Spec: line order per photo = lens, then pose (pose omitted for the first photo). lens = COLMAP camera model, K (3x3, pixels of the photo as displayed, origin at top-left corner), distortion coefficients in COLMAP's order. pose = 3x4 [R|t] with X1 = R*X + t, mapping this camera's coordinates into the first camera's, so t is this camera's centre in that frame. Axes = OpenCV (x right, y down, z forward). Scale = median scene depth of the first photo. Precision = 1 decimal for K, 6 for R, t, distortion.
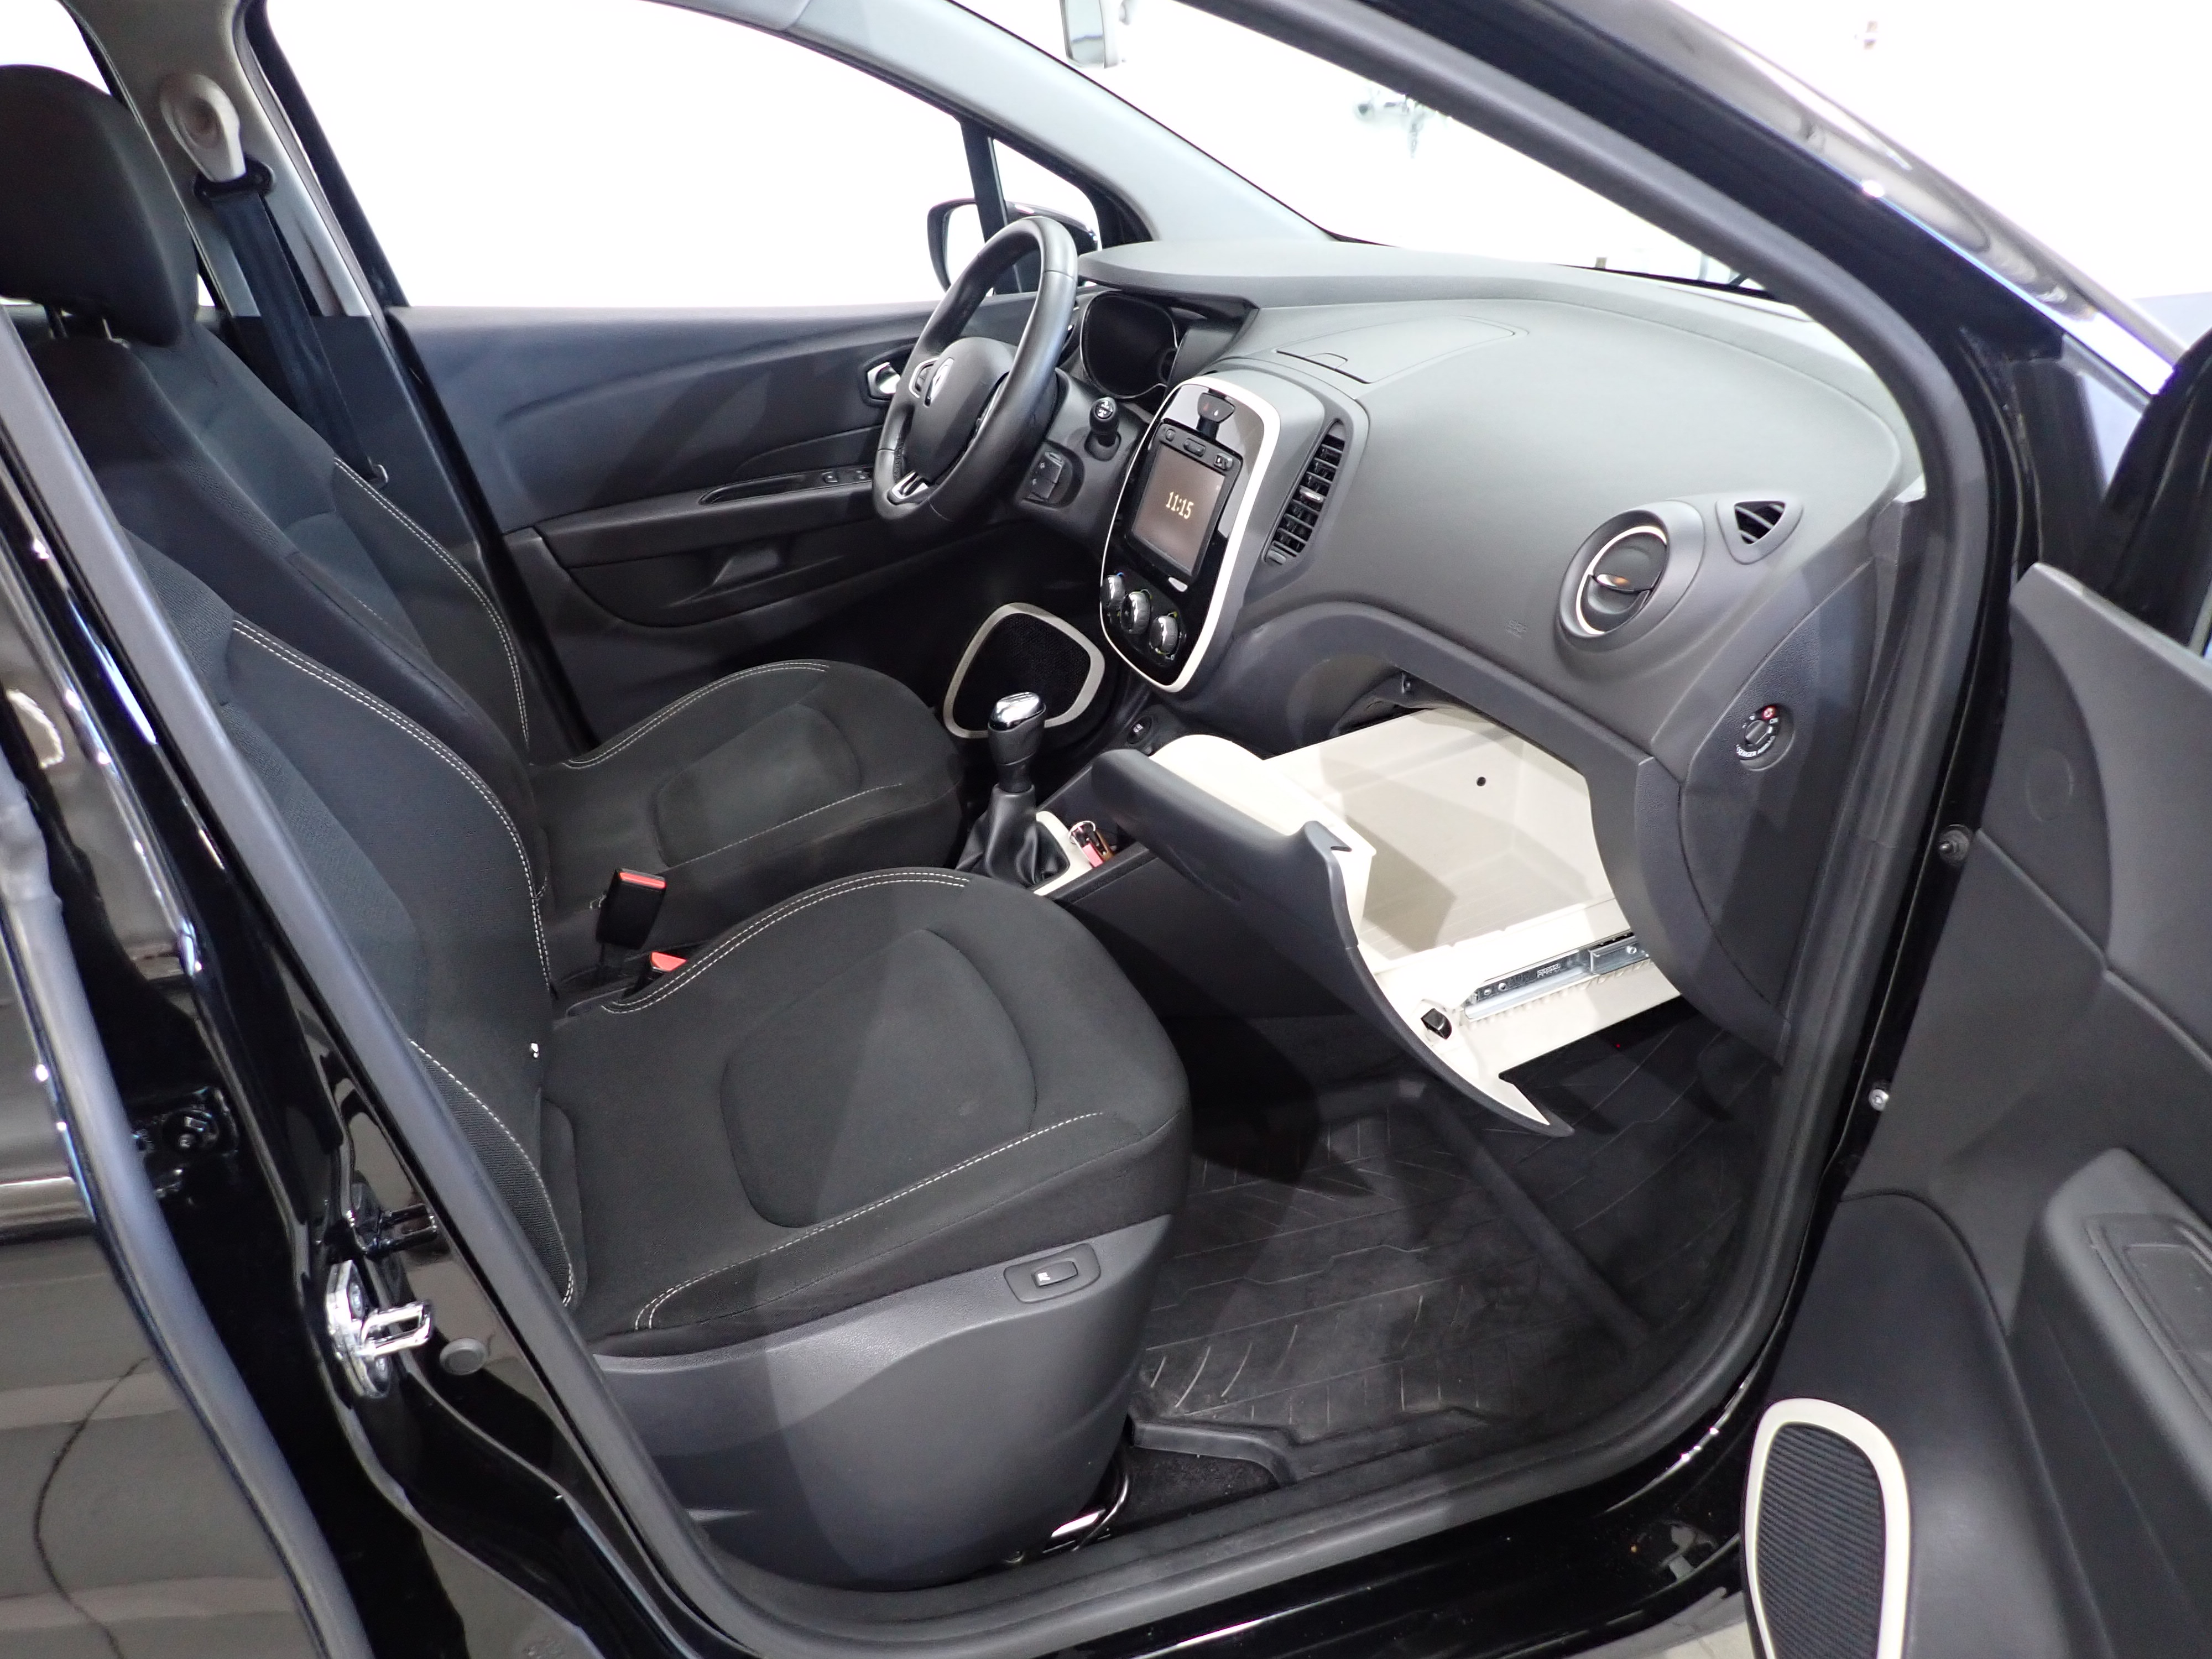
lens RADIAL K [[1620.3, 0, 1108.5], [0, 1620.3, 829.0], [0, 0, 1]] dist [-0.003206, -0.008146]
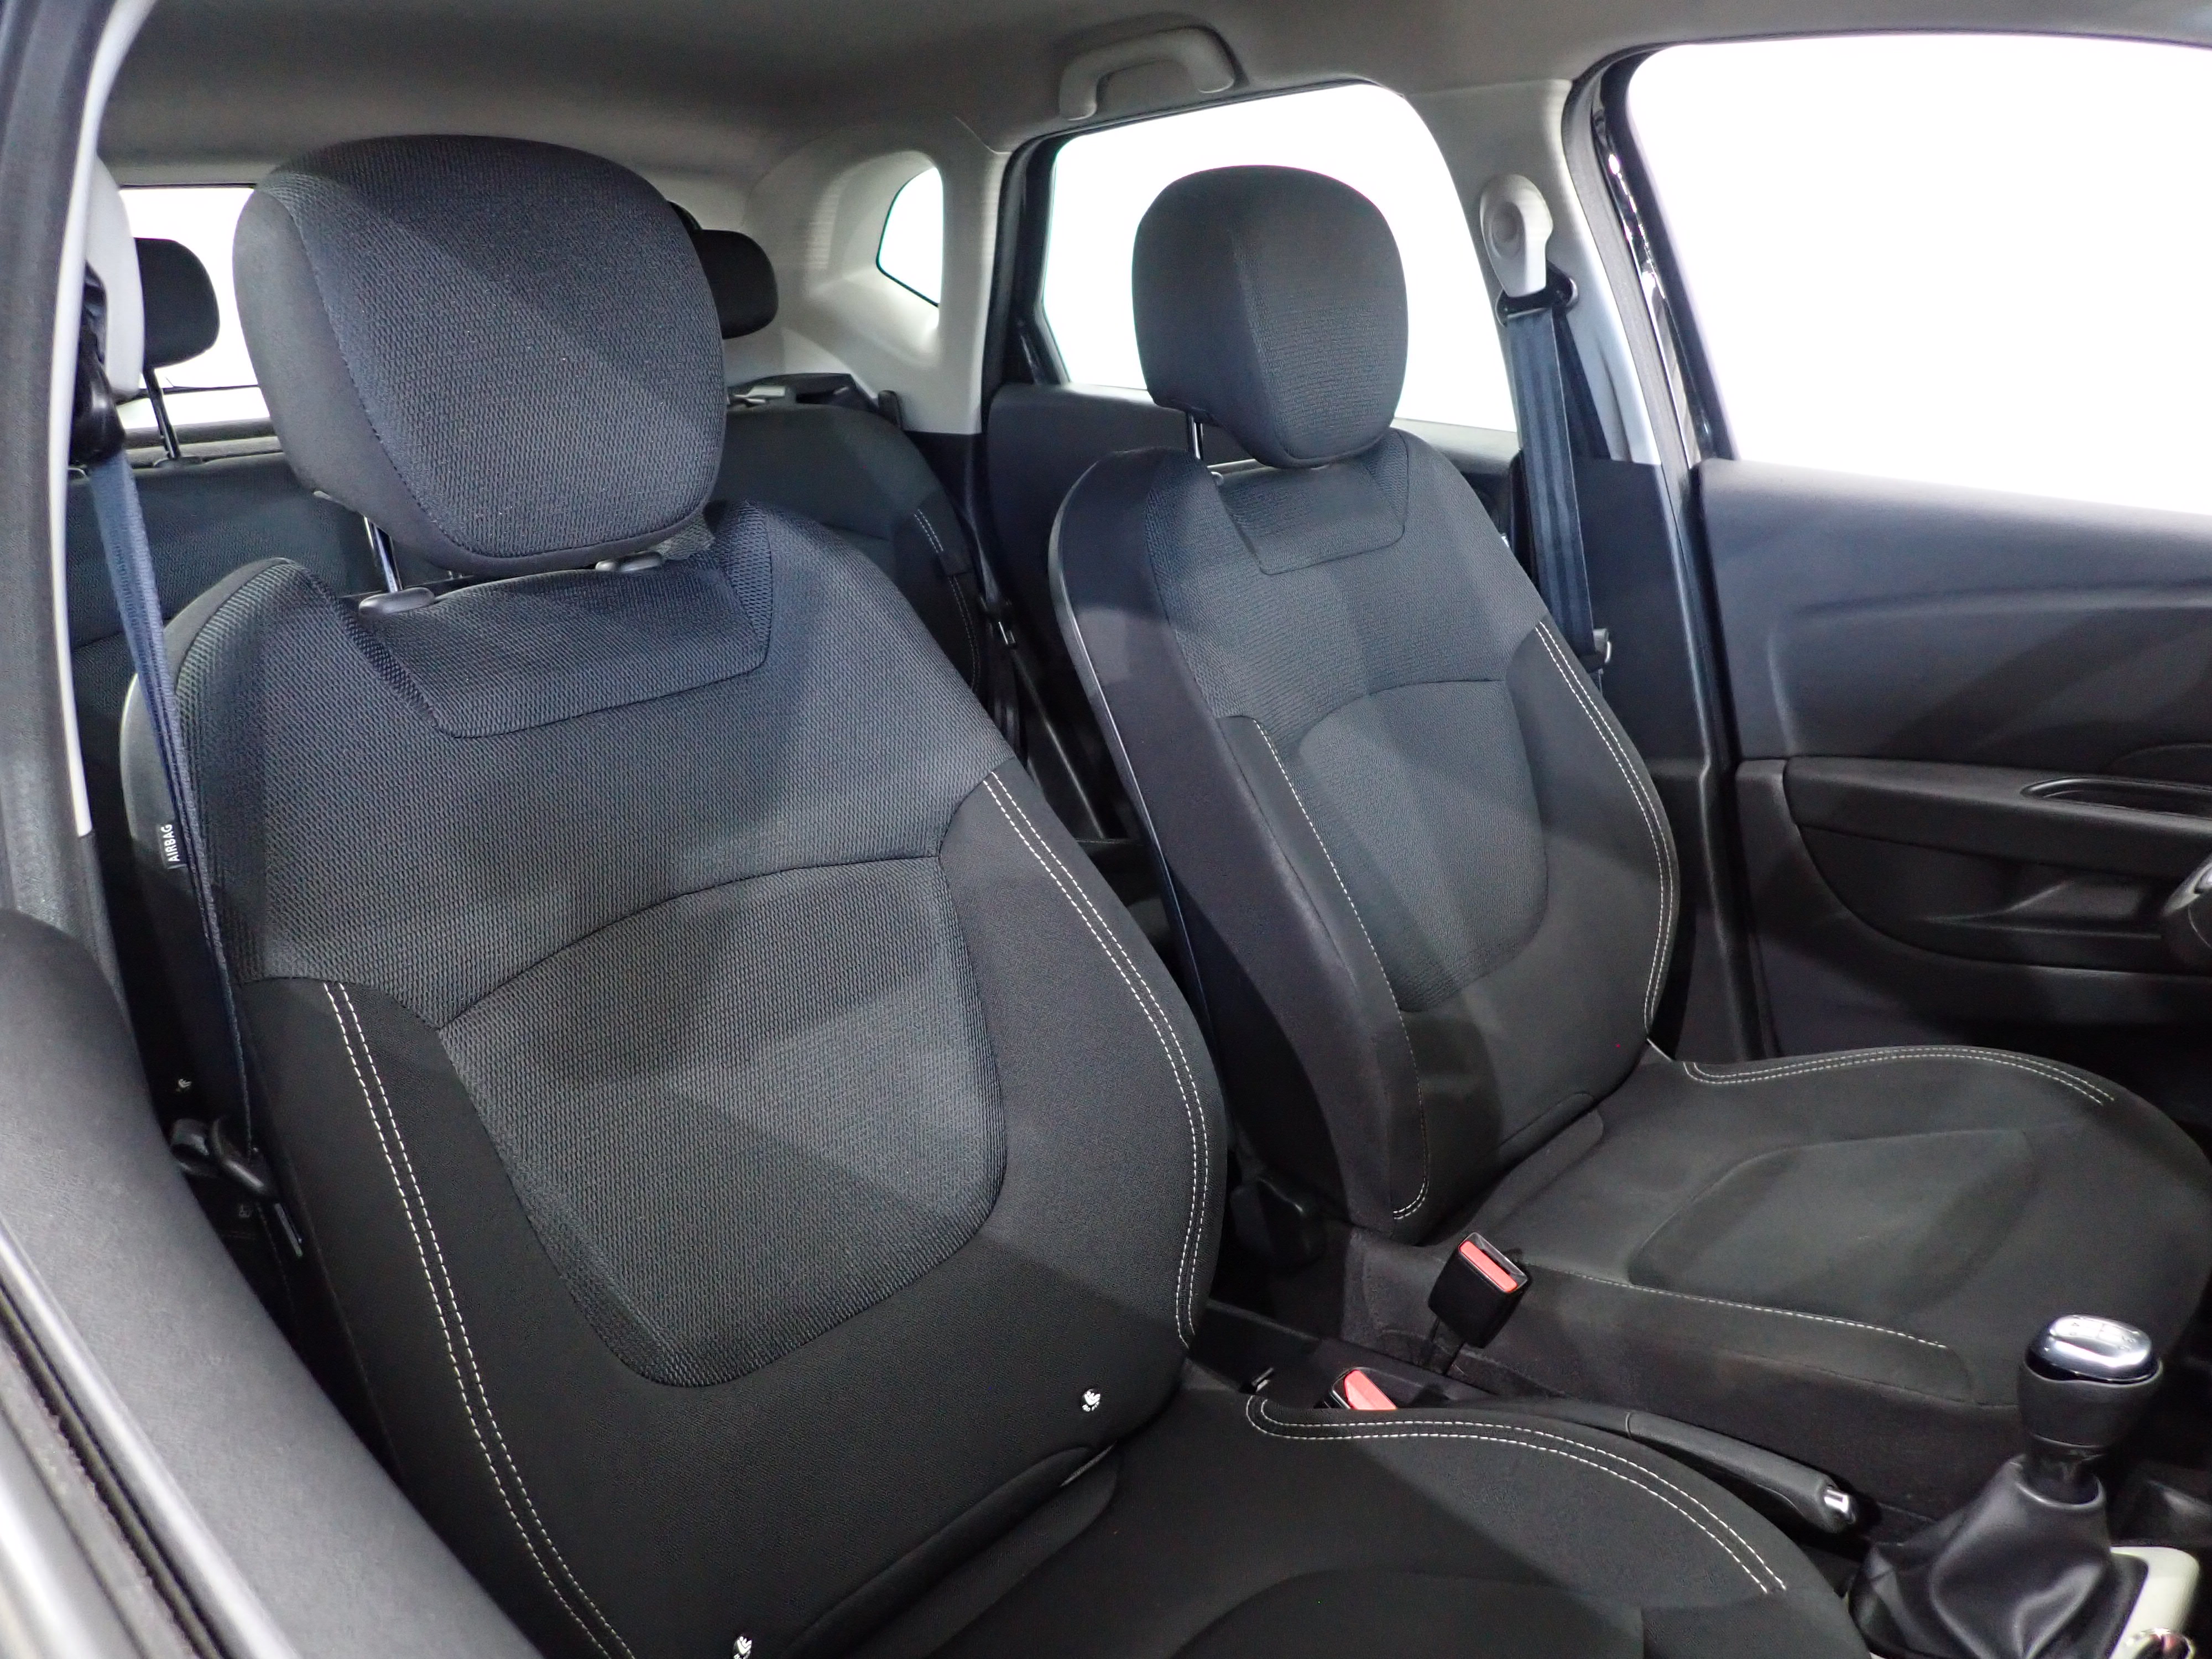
lens RADIAL K [[1620.3, 0, 1105.6], [0, 1620.3, 828.0], [0, 0, 1]] dist [-0.003206, -0.008146]
pose [[0.457269, 0.294672, -0.839091, 0.138243], [-0.359128, 0.924344, 0.128902, -0.142246], [0.813592, 0.242398, 0.528499, 0.361585]]
